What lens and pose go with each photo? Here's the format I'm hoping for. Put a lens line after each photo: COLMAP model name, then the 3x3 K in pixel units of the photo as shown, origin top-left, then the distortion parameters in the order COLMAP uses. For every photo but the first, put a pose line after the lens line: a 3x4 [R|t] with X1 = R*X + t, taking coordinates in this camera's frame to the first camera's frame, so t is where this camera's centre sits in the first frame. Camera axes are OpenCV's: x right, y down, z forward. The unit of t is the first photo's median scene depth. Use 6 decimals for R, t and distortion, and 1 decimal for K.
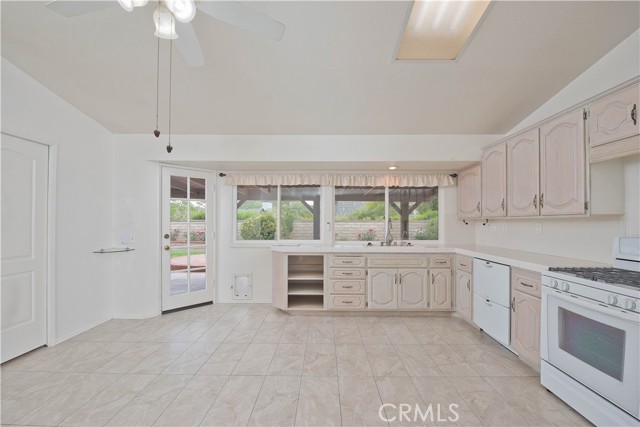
lens RADIAL K [[267.7, 0, 322.2], [0, 267.7, 220.1], [0, 0, 1]] dist [-0.013098, -0.000052]
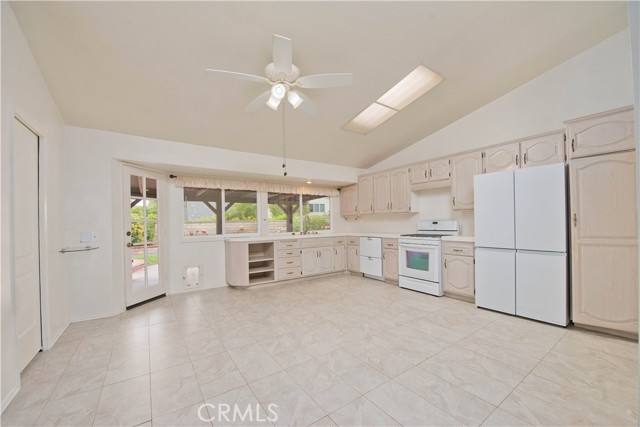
lens RADIAL K [[253.4, 0, 324.1], [0, 253.4, 220.8], [0, 0, 1]] dist [-0.012526, -0.004196]
pose [[0.813122, -0.013676, 0.581932, -0.574783], [0.016402, 0.999865, 0.000581, 0.025109], [-0.581862, 0.009072, 0.813237, -0.240619]]
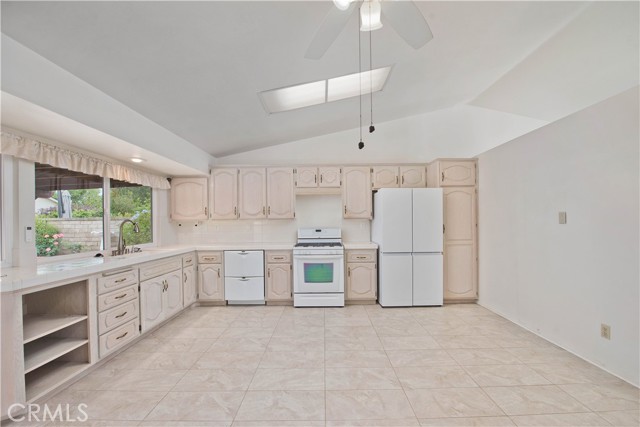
lens RADIAL K [[253.4, 0, 324.1], [0, 253.4, 220.8], [0, 0, 1]] dist [-0.012526, -0.004196]
pose [[-0.010943, 0.001279, 0.999939, -0.610772], [0.004848, 0.999987, -0.001226, -0.001160], [-0.999928, 0.004834, -0.010949, 0.475611]]
